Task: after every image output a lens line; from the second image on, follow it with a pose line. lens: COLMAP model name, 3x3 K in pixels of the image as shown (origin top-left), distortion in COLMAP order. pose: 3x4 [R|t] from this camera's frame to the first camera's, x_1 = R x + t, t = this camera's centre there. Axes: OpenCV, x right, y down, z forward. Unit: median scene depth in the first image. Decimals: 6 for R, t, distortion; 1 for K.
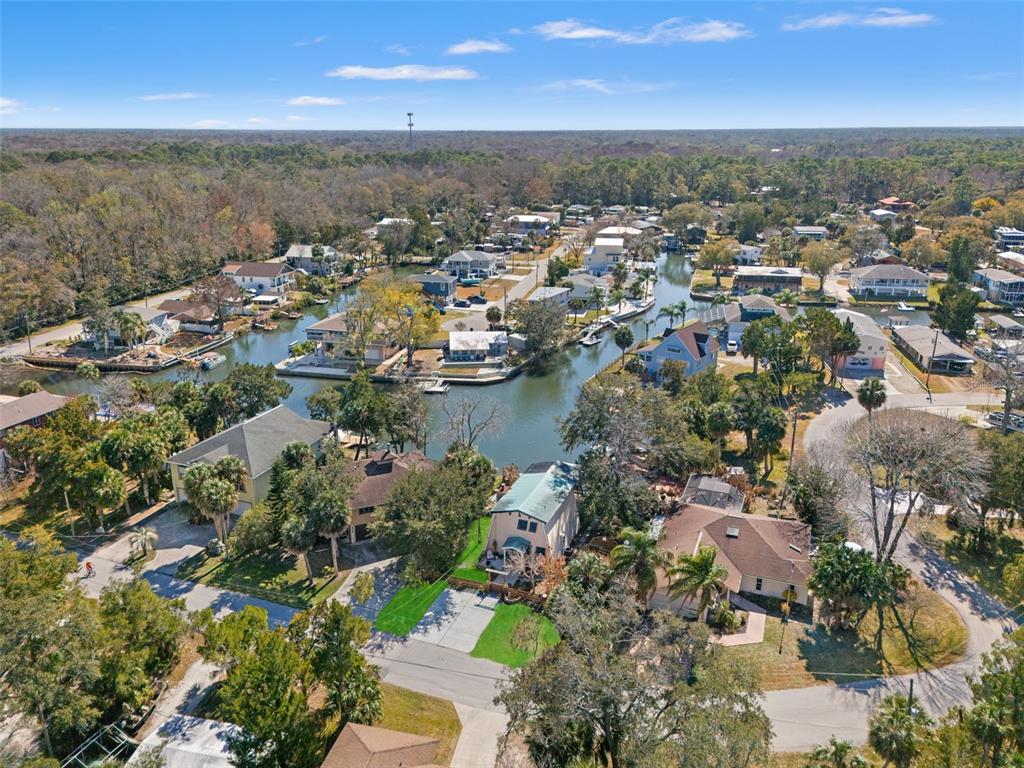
lens RADIAL K [[939.6, 0, 512.0], [0, 939.6, 384.0], [0, 0, 1]] dist [0.128191, -0.225713]
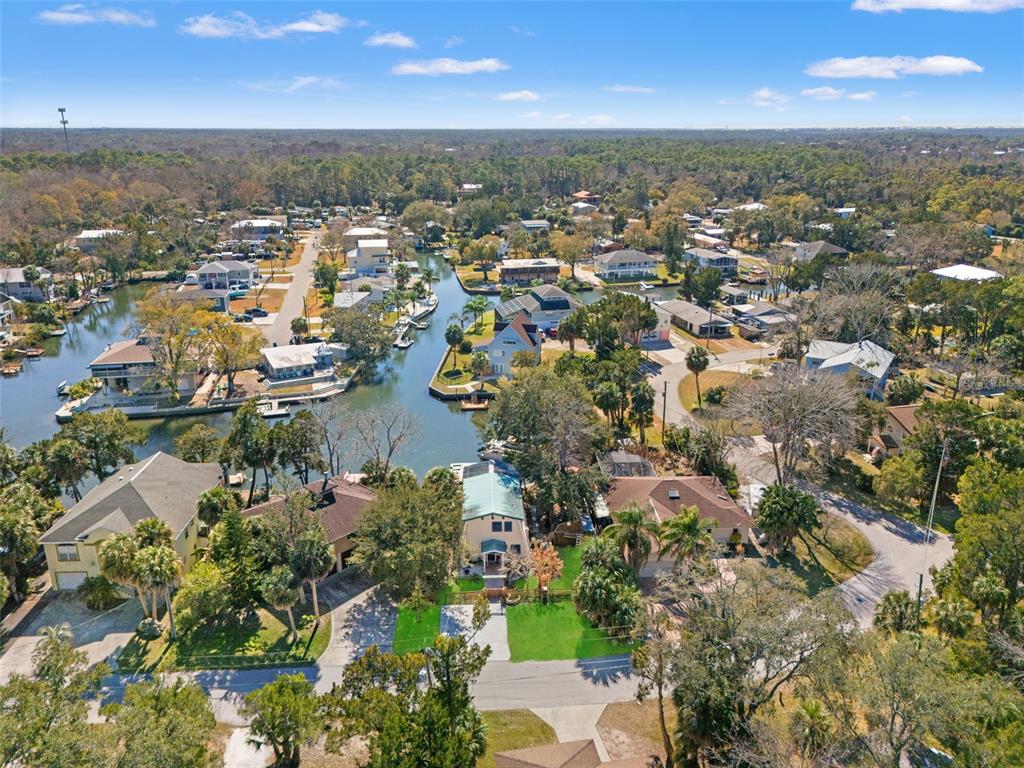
lens RADIAL K [[939.6, 0, 512.0], [0, 939.6, 384.0], [0, 0, 1]] dist [0.128191, -0.225713]
pose [[0.873340, -0.128331, 0.469903, -0.285584], [0.126406, 0.991332, 0.035803, -0.023702], [-0.470424, 0.028131, 0.881992, 0.066321]]
